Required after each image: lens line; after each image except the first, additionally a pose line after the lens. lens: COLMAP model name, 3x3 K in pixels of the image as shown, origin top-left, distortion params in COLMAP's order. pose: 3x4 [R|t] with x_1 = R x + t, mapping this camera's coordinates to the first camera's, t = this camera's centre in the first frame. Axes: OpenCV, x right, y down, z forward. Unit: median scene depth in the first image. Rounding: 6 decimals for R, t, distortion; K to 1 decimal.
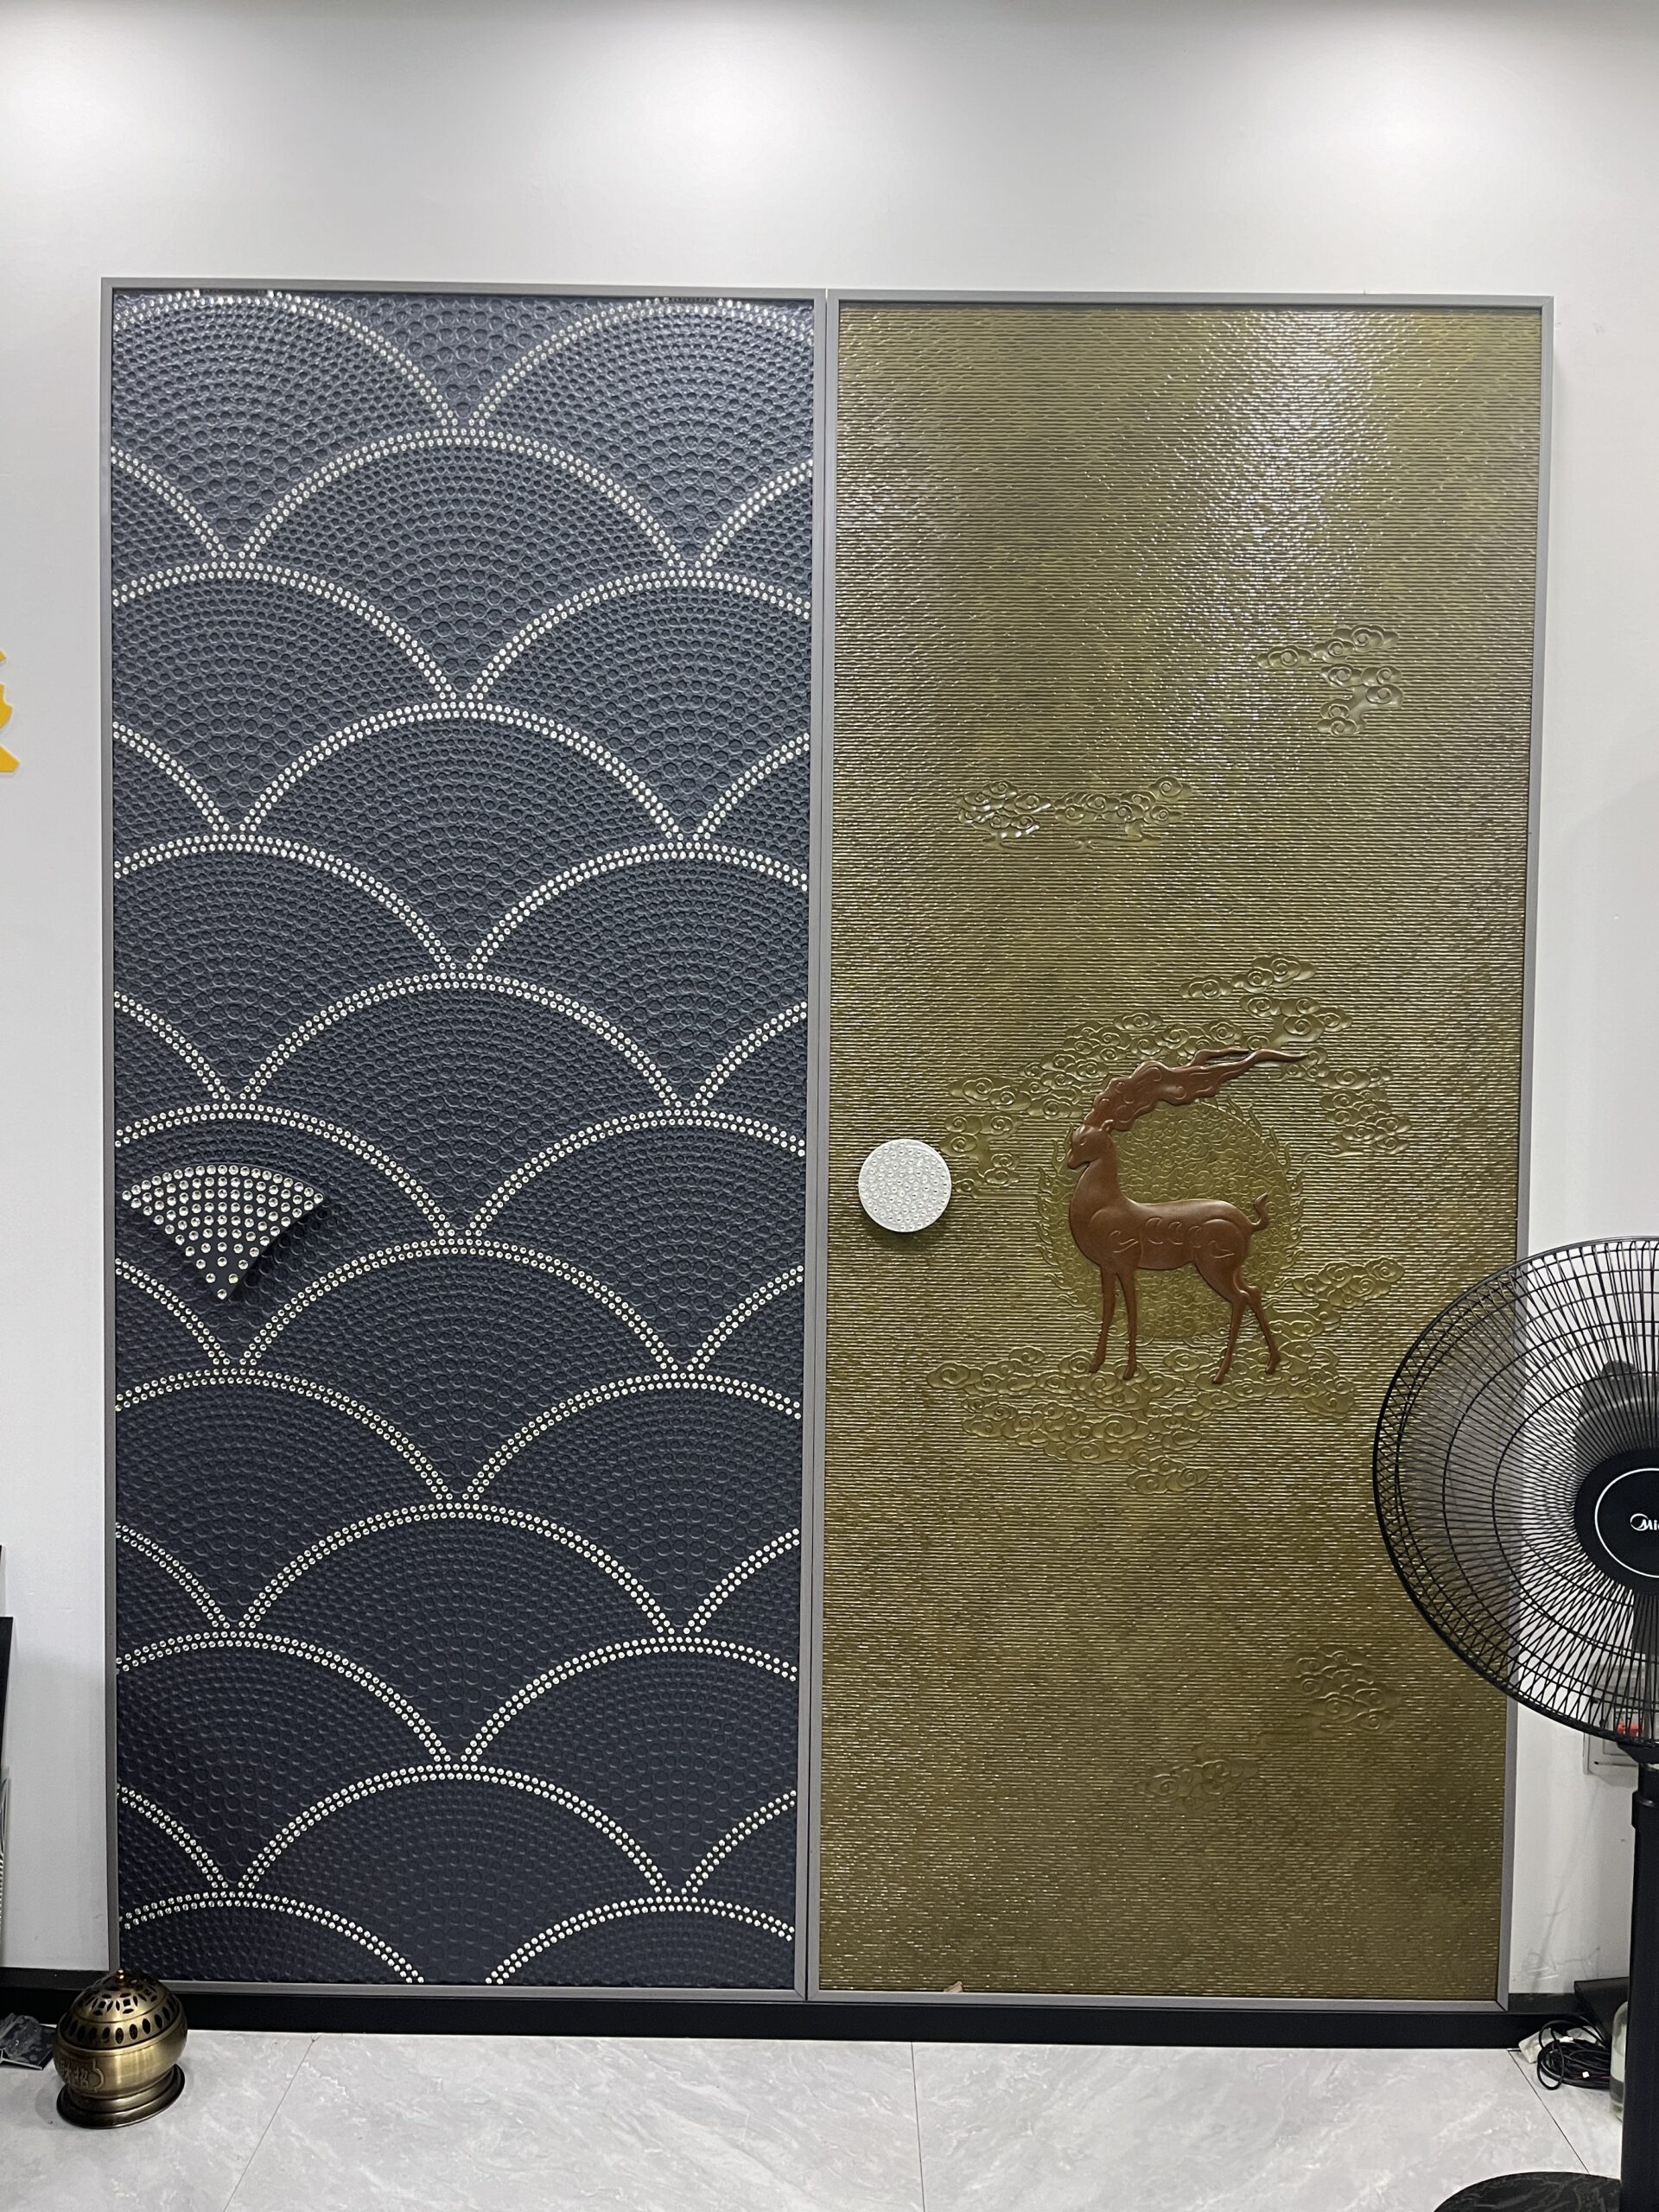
lens RADIAL K [[1663.0, 0, 838.4], [0, 1663.0, 1105.8], [0, 0, 1]] dist [0.041429, -0.067726]
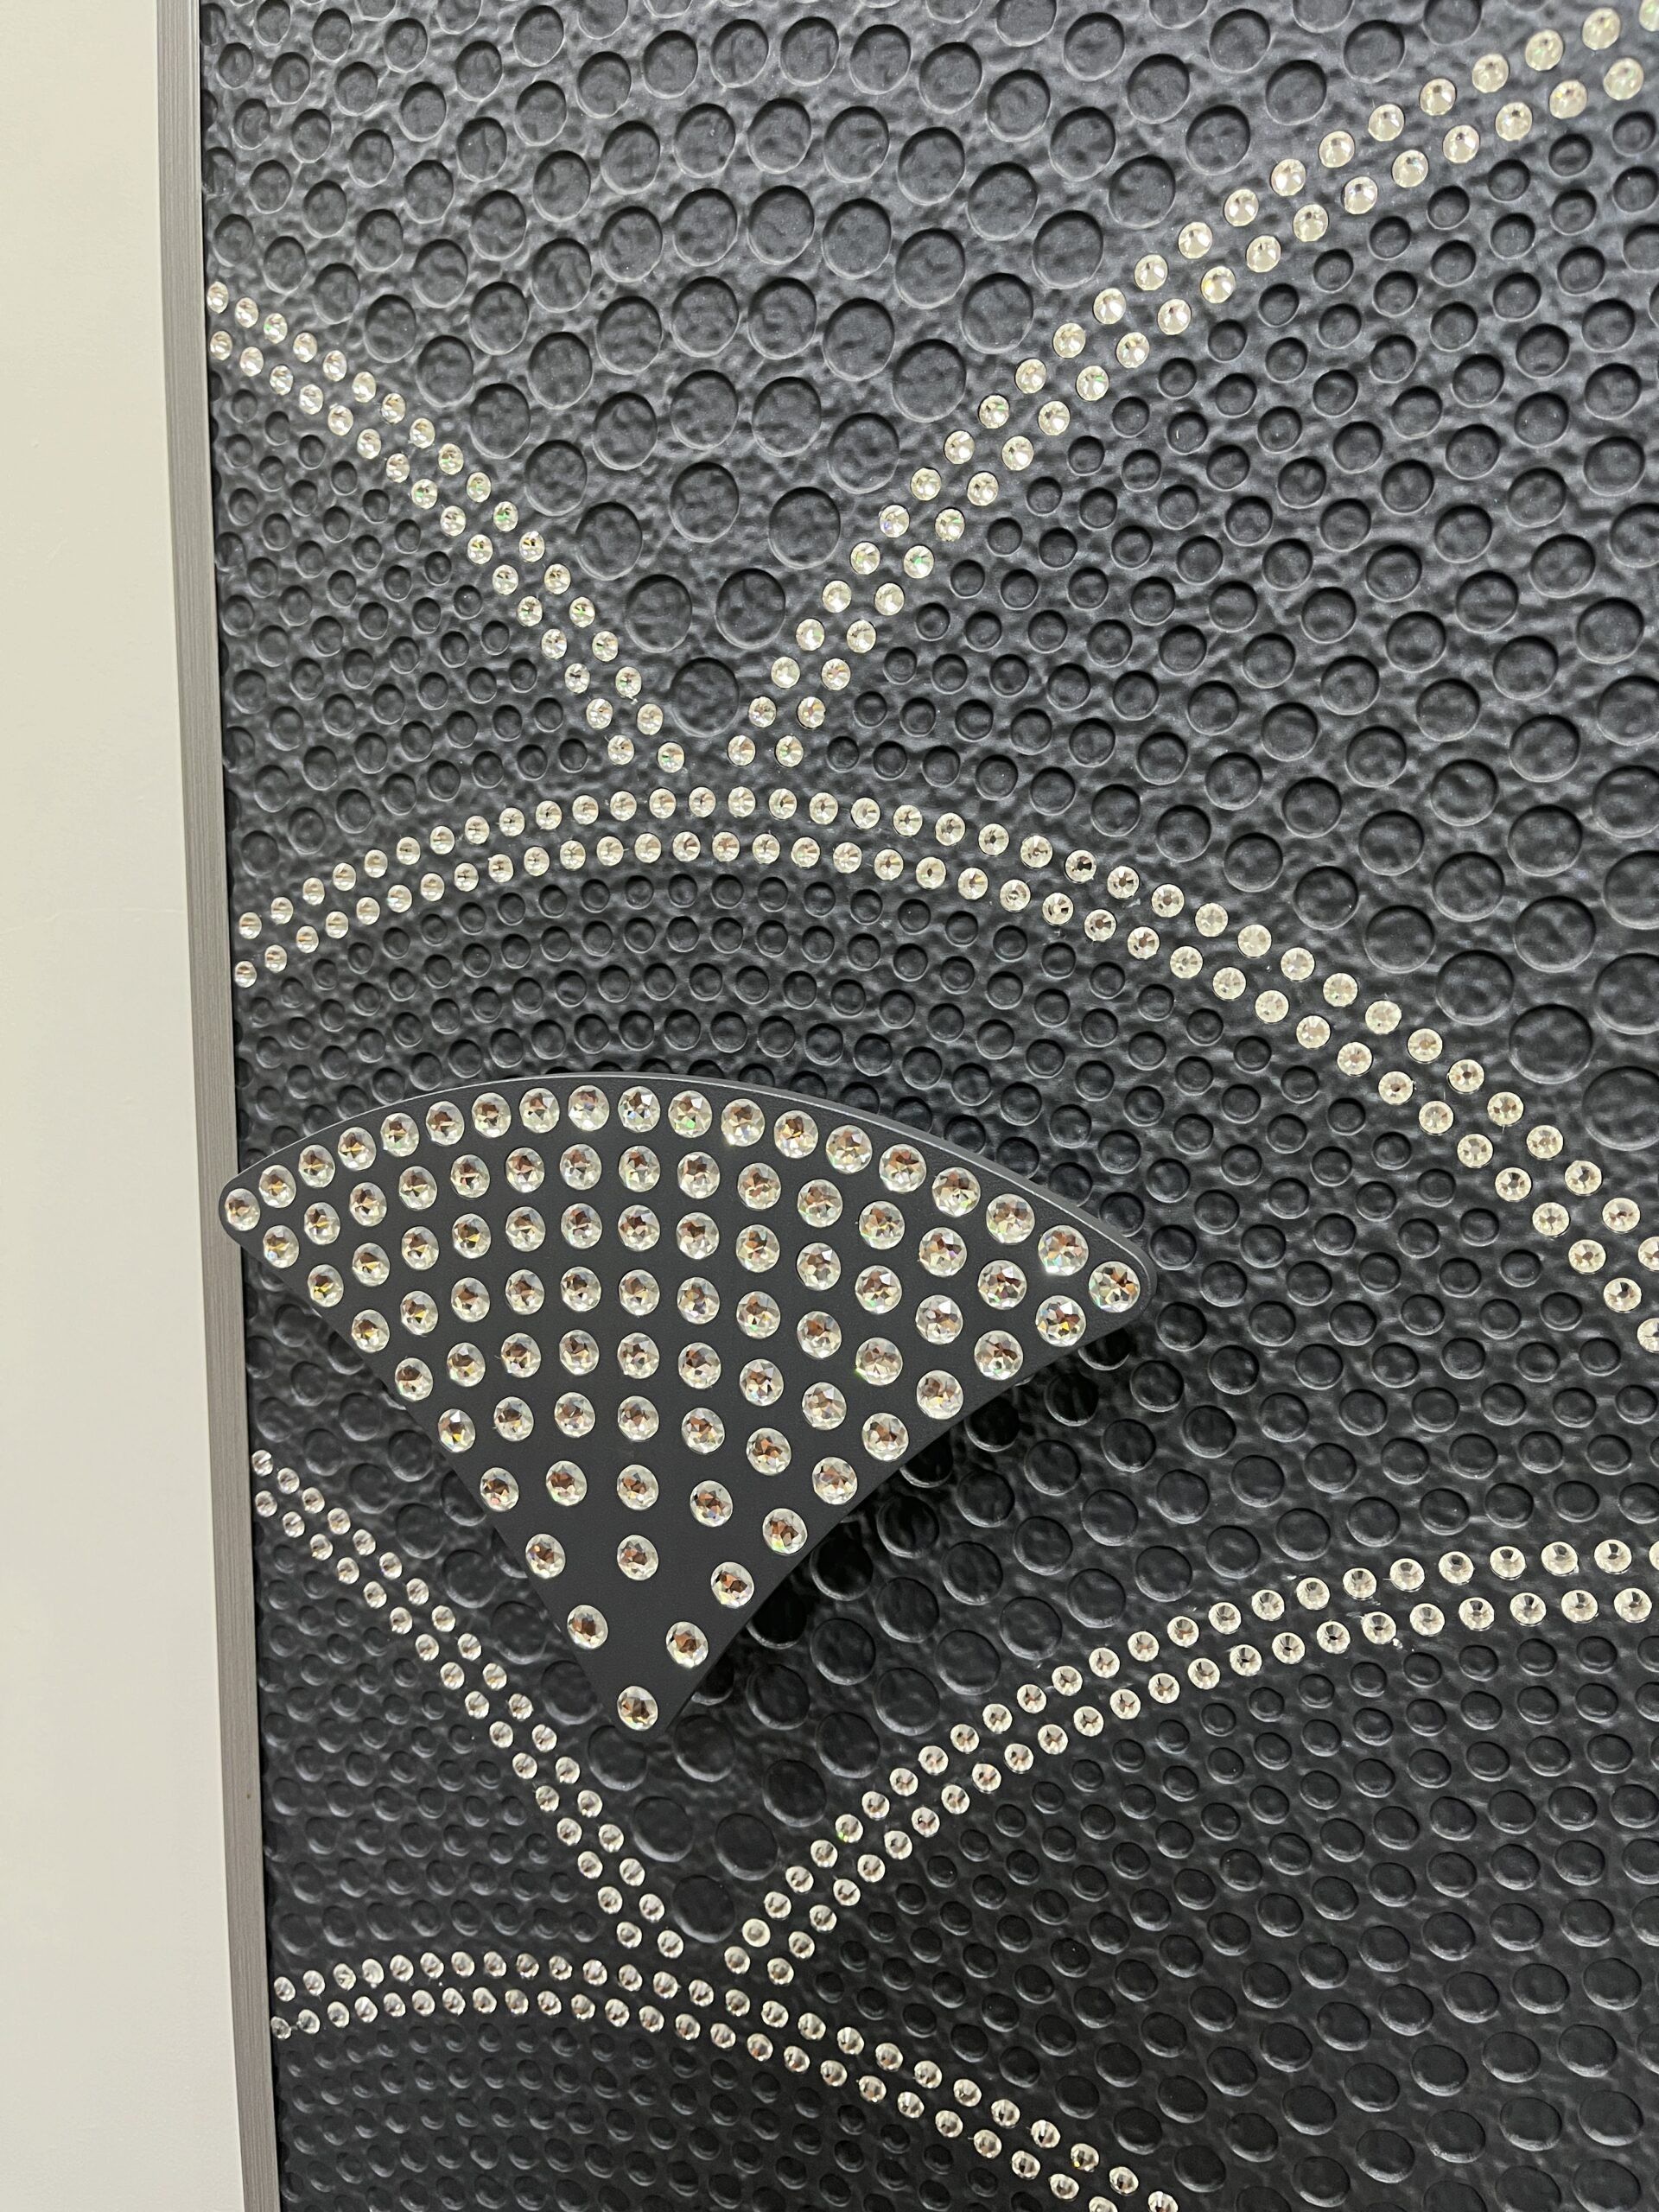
lens RADIAL K [[1663.0, 0, 838.4], [0, 1663.0, 1105.8], [0, 0, 1]] dist [0.041429, -0.067726]
pose [[0.947478, 0.037925, -0.317564, -0.278636], [-0.010745, 0.996159, 0.086906, 0.019966], [0.319640, -0.078929, 0.944246, 0.806888]]
